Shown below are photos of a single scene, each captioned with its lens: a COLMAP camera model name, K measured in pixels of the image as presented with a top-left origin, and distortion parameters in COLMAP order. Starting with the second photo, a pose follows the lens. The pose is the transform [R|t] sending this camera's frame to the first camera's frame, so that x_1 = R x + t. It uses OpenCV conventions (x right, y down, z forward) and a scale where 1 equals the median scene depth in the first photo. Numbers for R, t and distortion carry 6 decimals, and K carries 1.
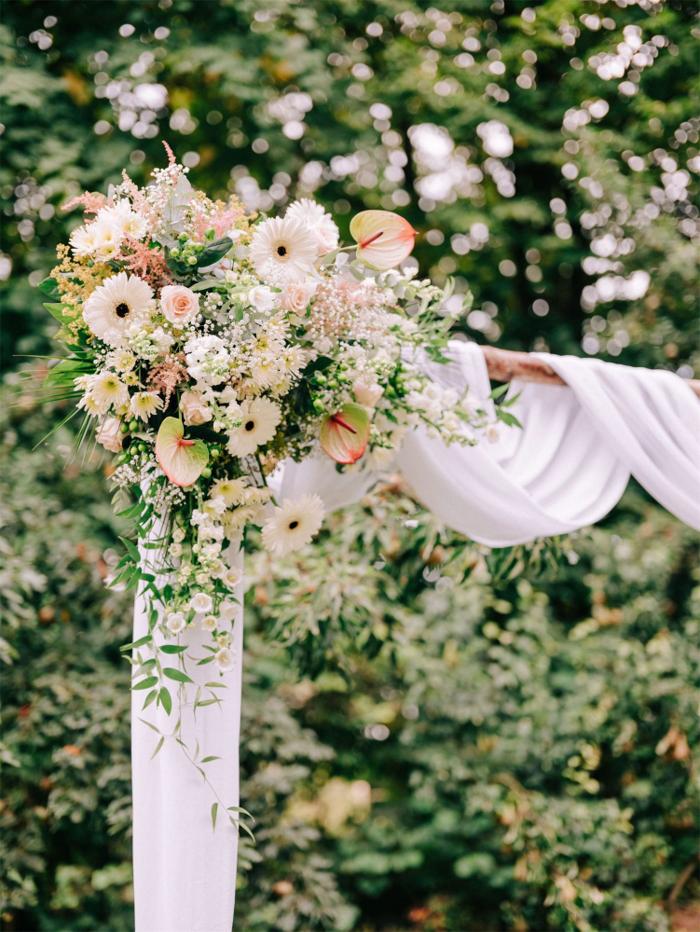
lens RADIAL K [[1369.3, 0, 350.0], [0, 1369.3, 466.0], [0, 0, 1]] dist [0.122631, -0.819907]
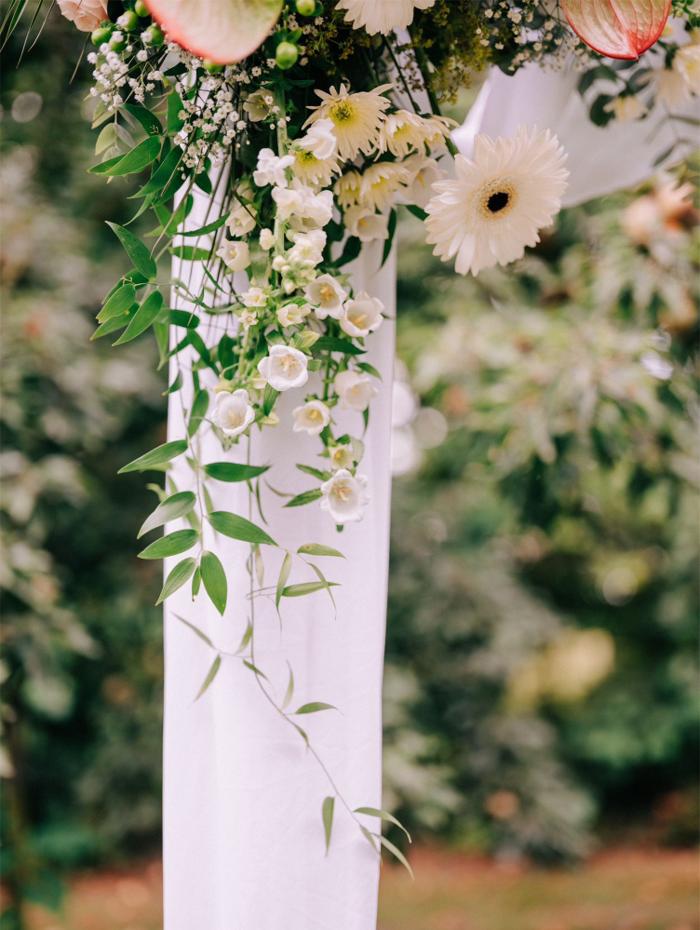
lens RADIAL K [[1366.4, 0, 350.0], [0, 1366.4, 465.0], [0, 0, 1]] dist [0.122631, -0.819907]
pose [[0.985675, 0.009846, -0.168367, -0.012905], [0.008703, 0.993995, 0.109080, 0.080567], [0.168430, -0.108983, 0.979670, 0.551999]]
